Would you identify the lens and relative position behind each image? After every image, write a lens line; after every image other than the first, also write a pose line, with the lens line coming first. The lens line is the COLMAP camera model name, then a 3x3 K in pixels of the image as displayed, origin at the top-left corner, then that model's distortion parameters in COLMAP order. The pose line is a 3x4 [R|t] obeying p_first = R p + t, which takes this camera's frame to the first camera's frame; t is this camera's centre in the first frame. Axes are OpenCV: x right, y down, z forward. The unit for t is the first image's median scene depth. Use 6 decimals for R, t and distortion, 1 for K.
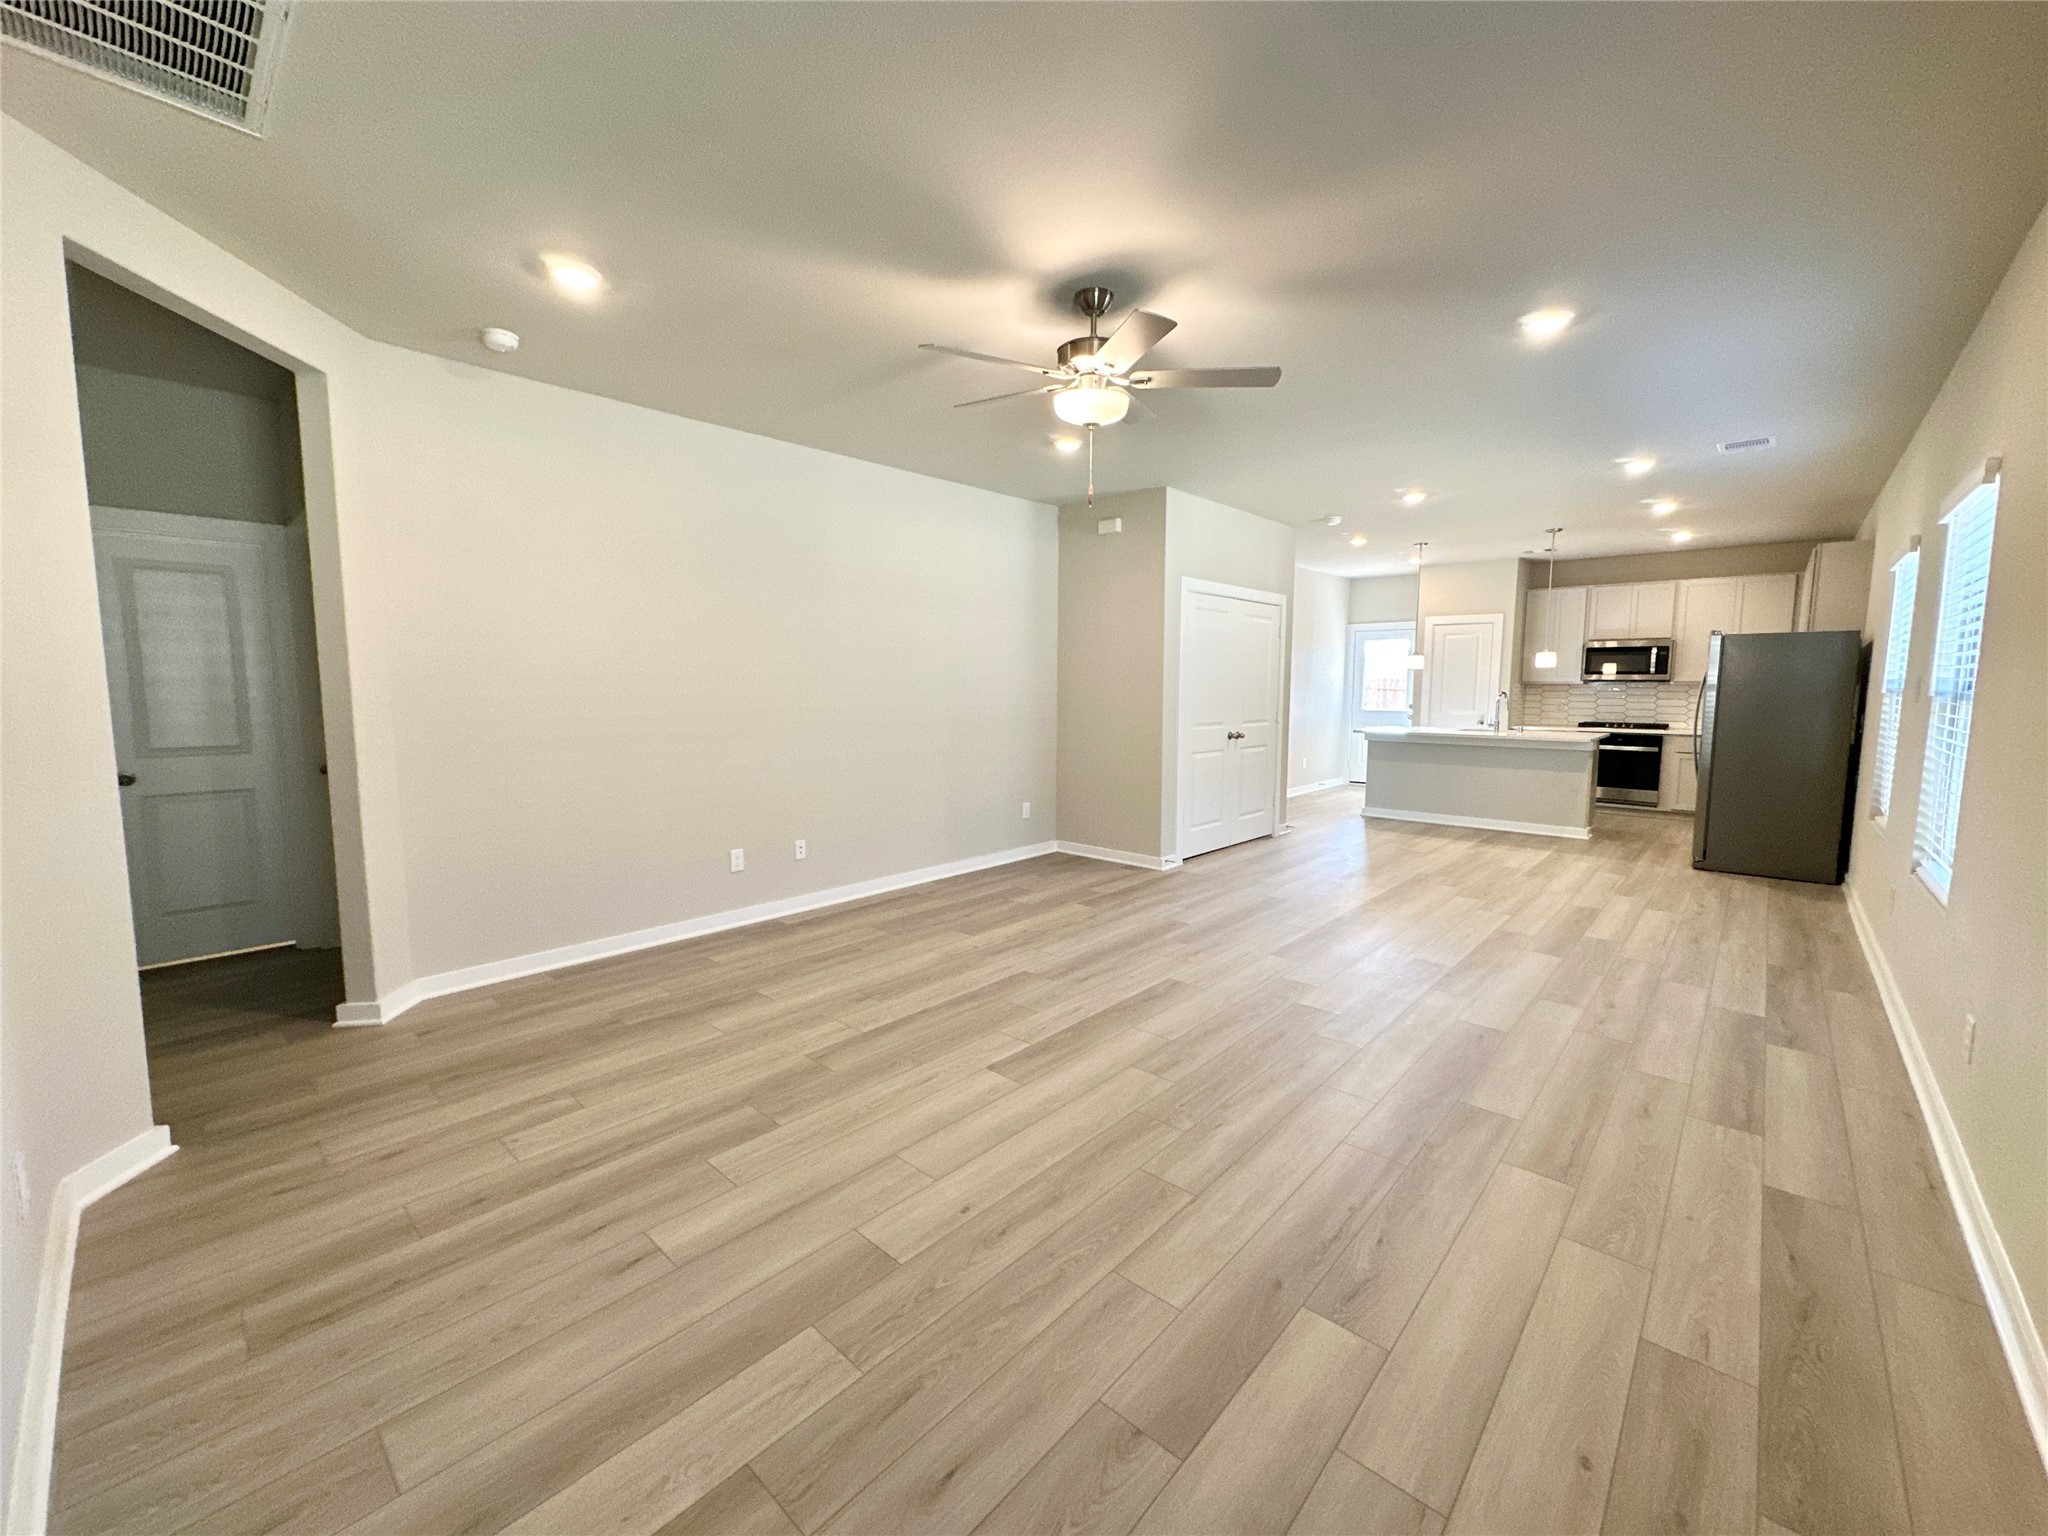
lens RADIAL K [[815.2, 0, 1027.6], [0, 815.2, 764.3], [0, 0, 1]] dist [-0.006228, 0.001163]
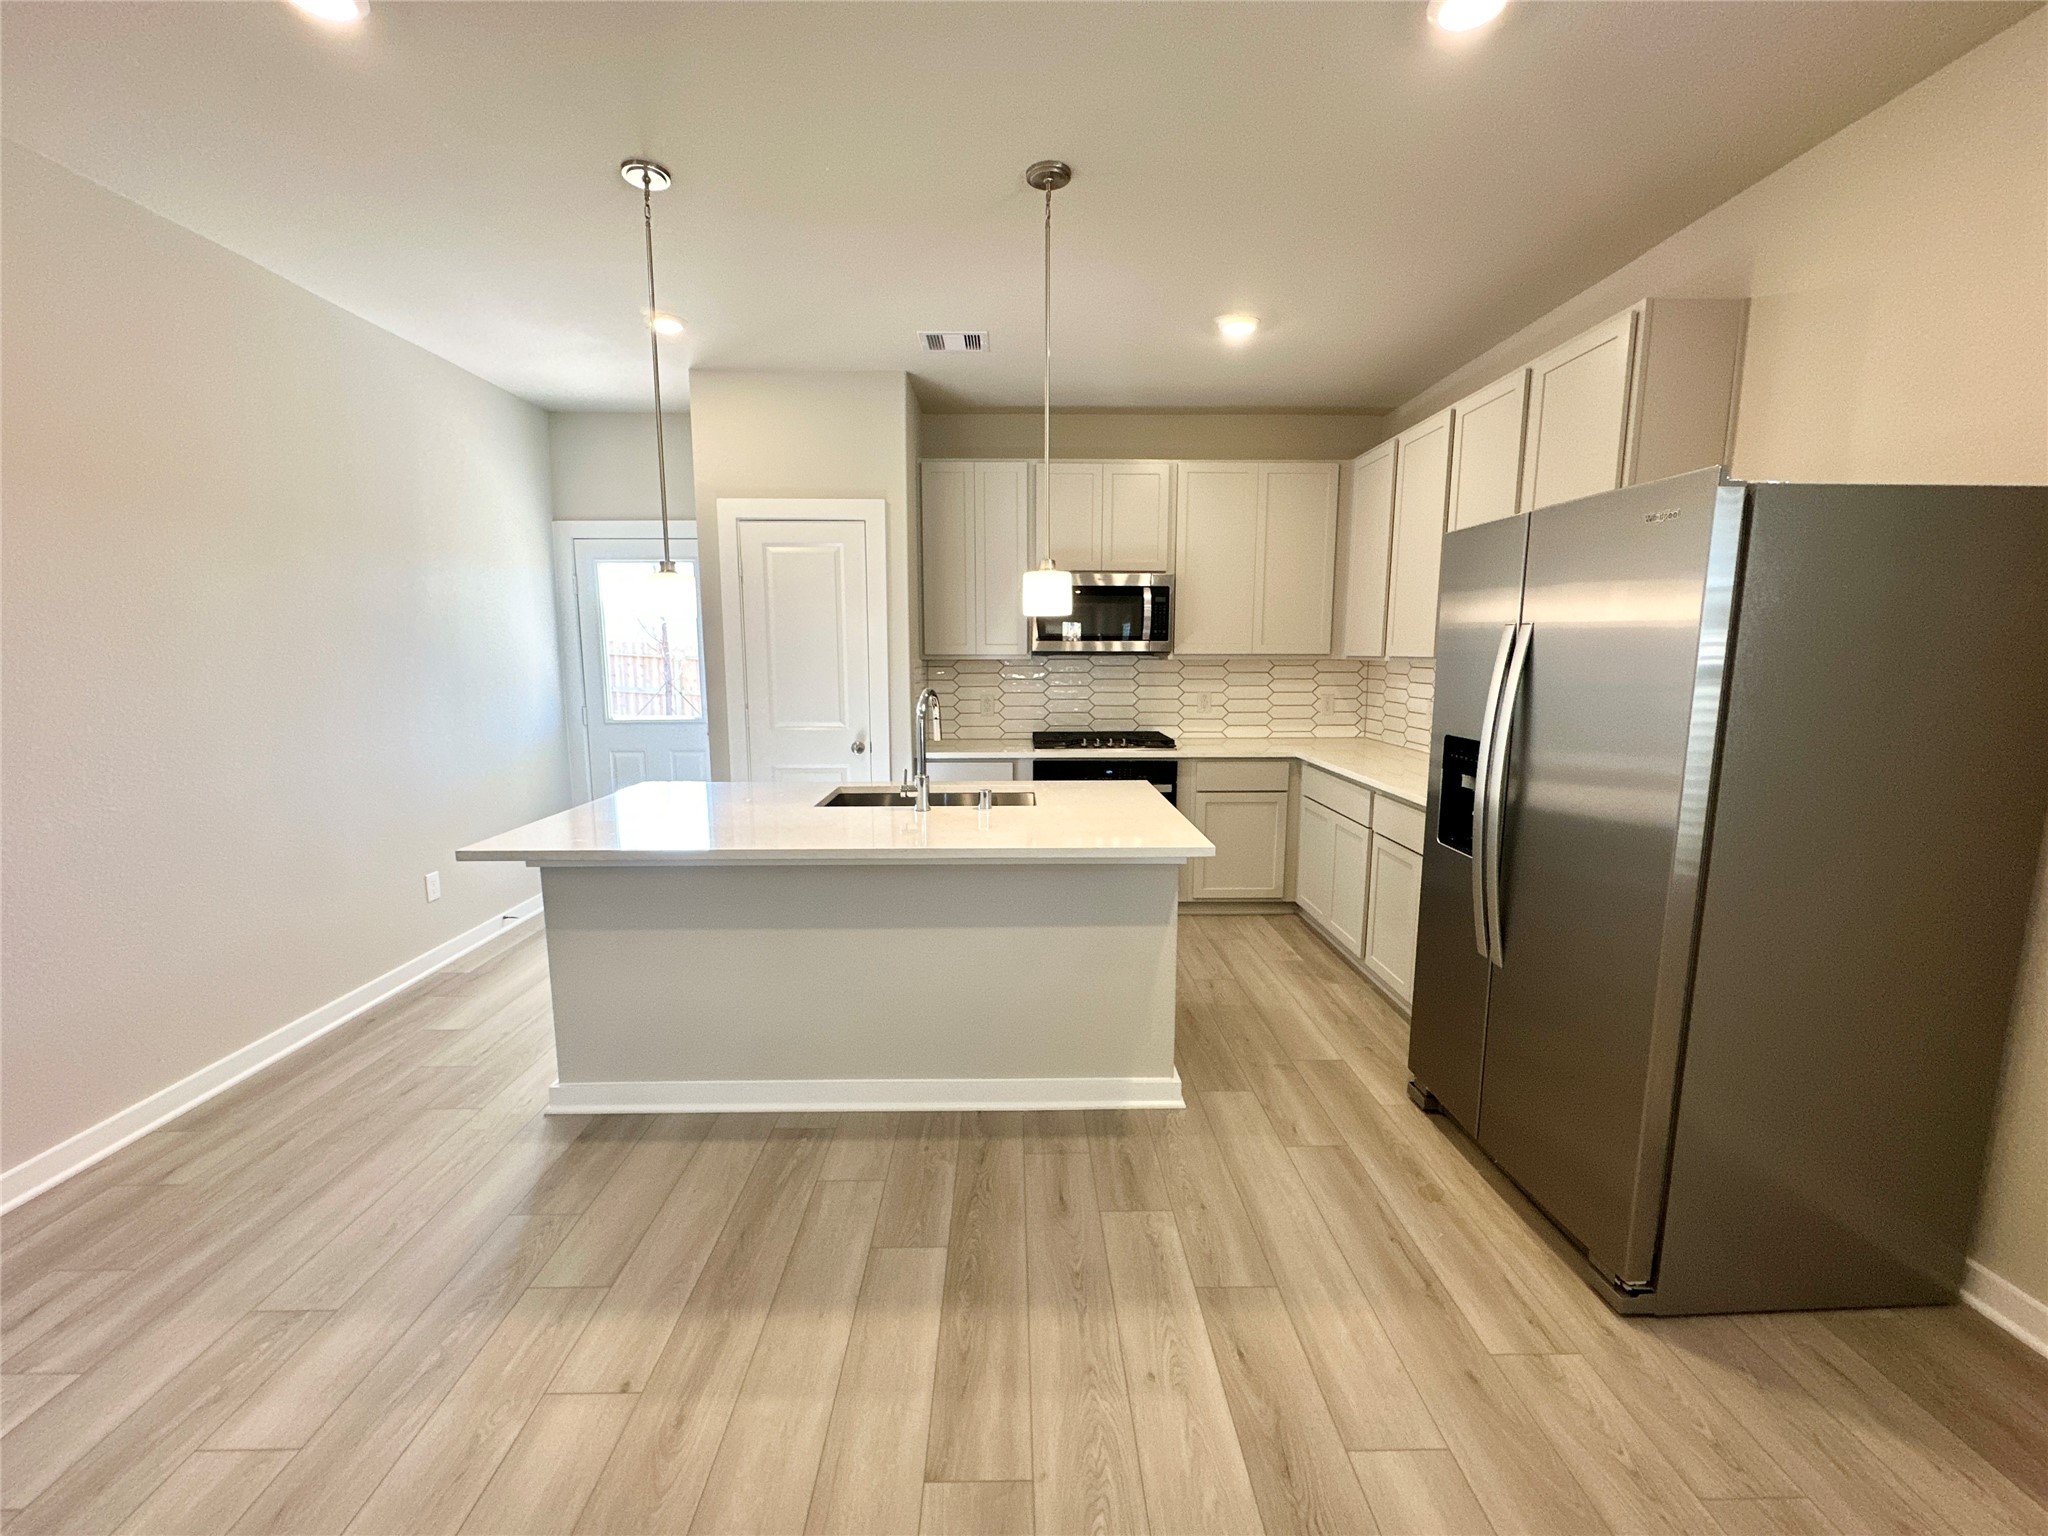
lens RADIAL K [[815.2, 0, 1023.0], [0, 815.2, 771.2], [0, 0, 1]] dist [-0.006228, 0.001163]
pose [[0.731955, -0.104578, 0.673279, 0.636358], [0.071493, 0.994484, 0.076747, -0.133123], [-0.677592, -0.008041, 0.735394, 1.210044]]
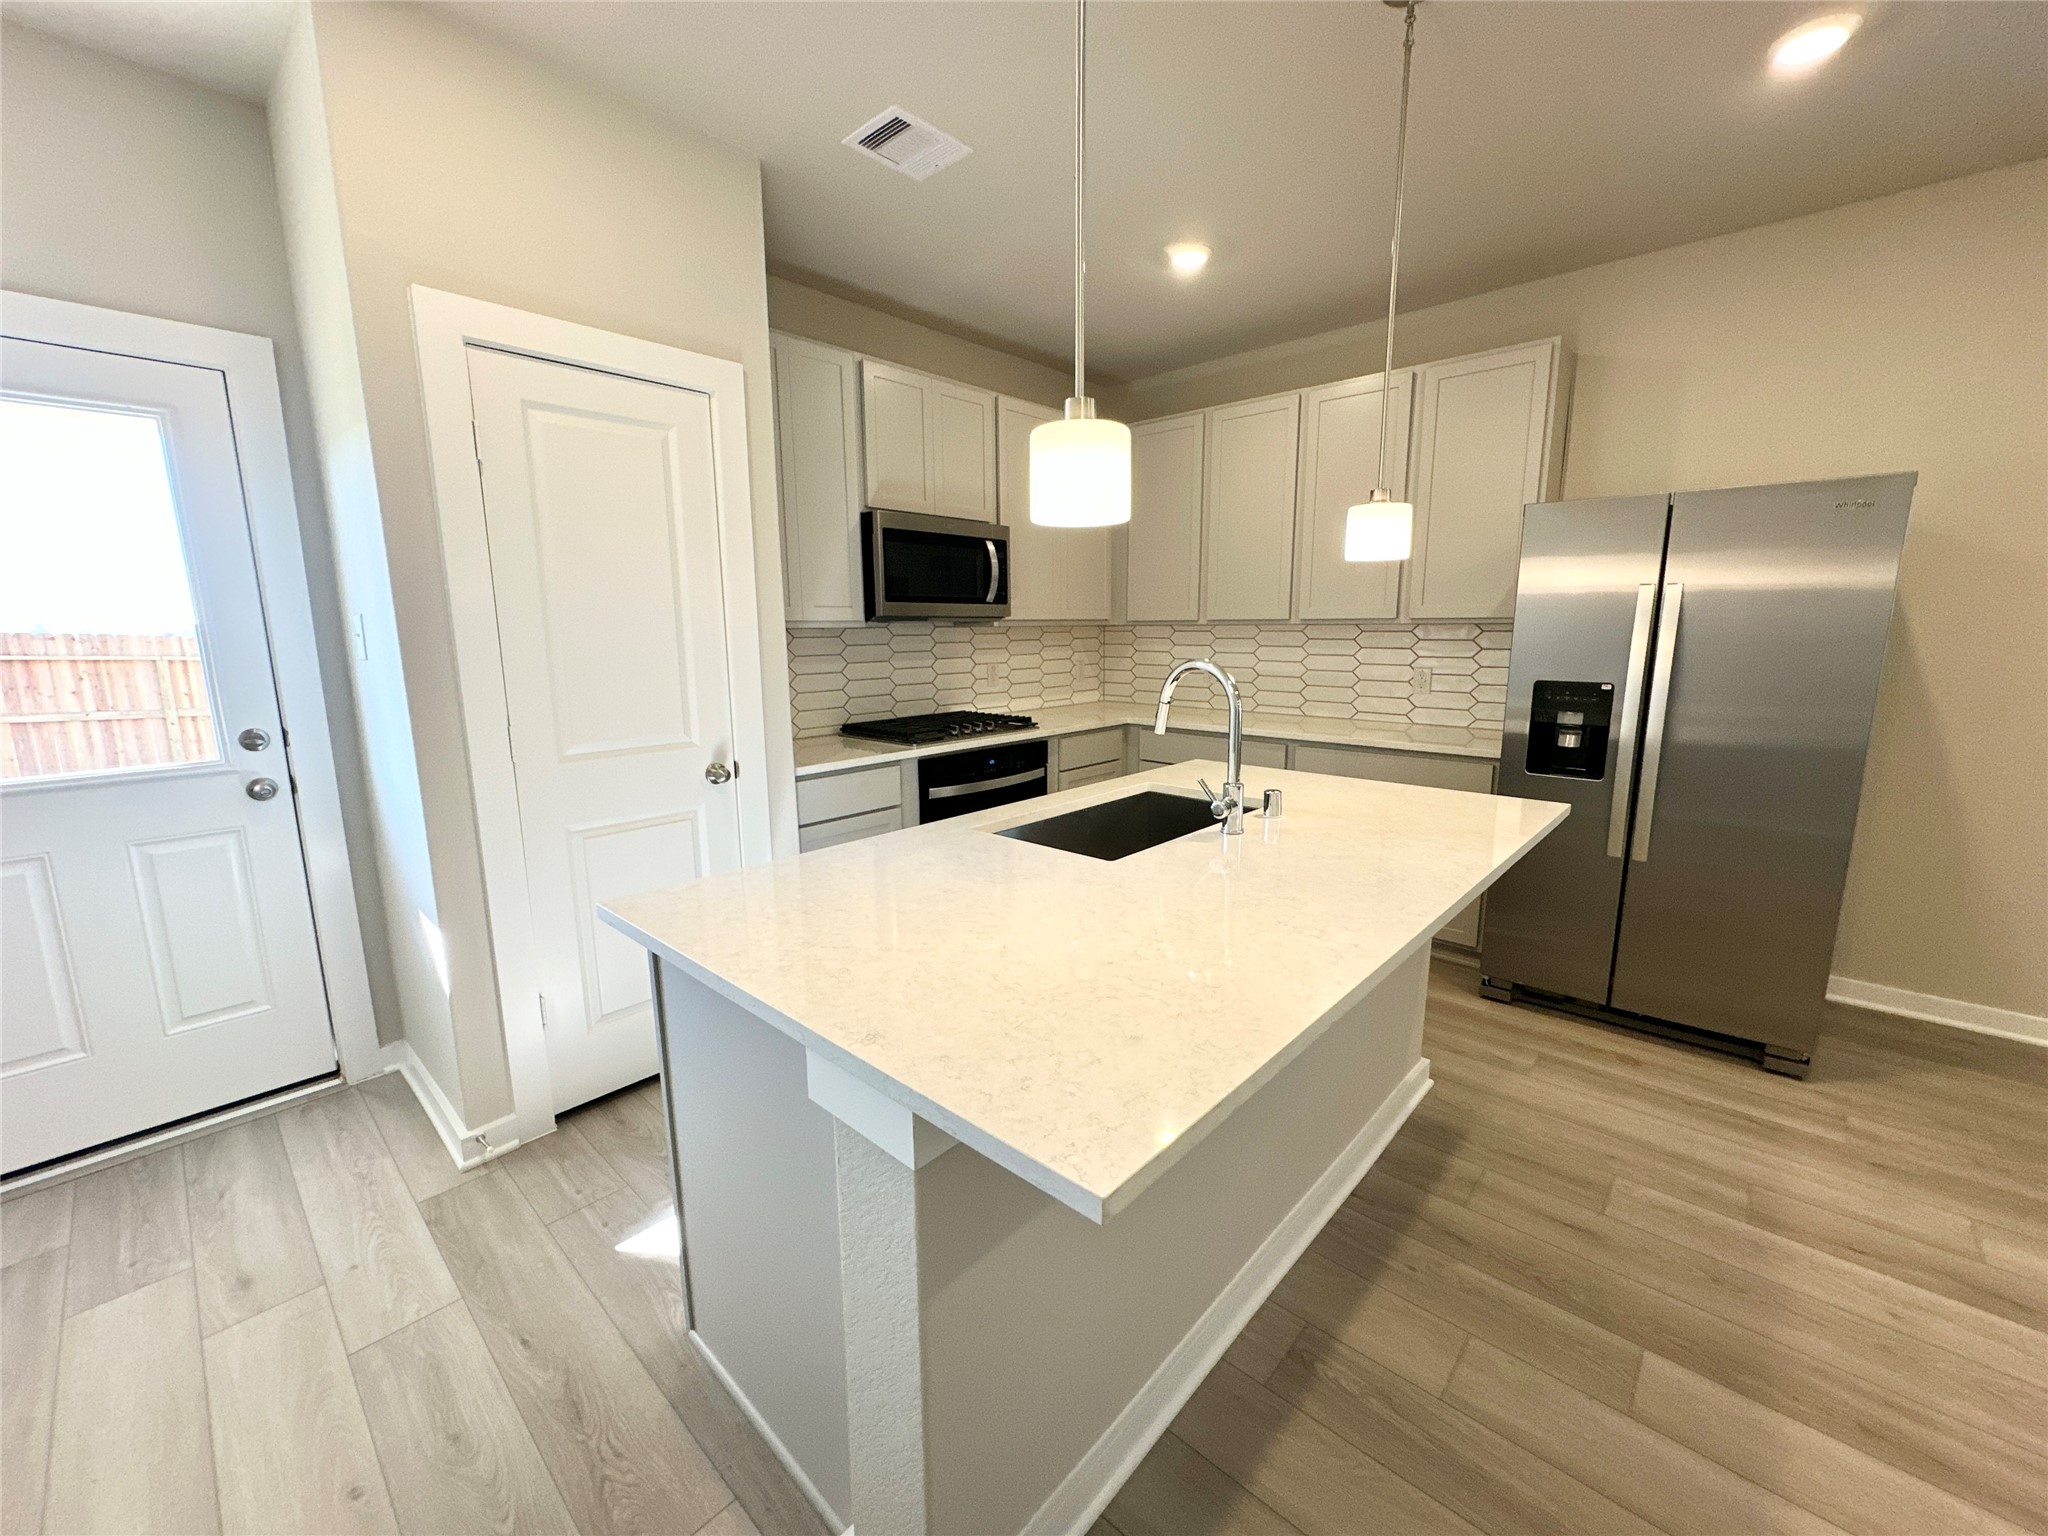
lens RADIAL K [[815.2, 0, 1024.4], [0, 815.2, 770.8], [0, 0, 1]] dist [-0.006228, 0.001163]
pose [[0.014556, -0.181452, 0.983292, 0.576841], [0.108587, 0.977867, 0.178844, -0.178559], [-0.993980, 0.104169, 0.033937, 1.751193]]
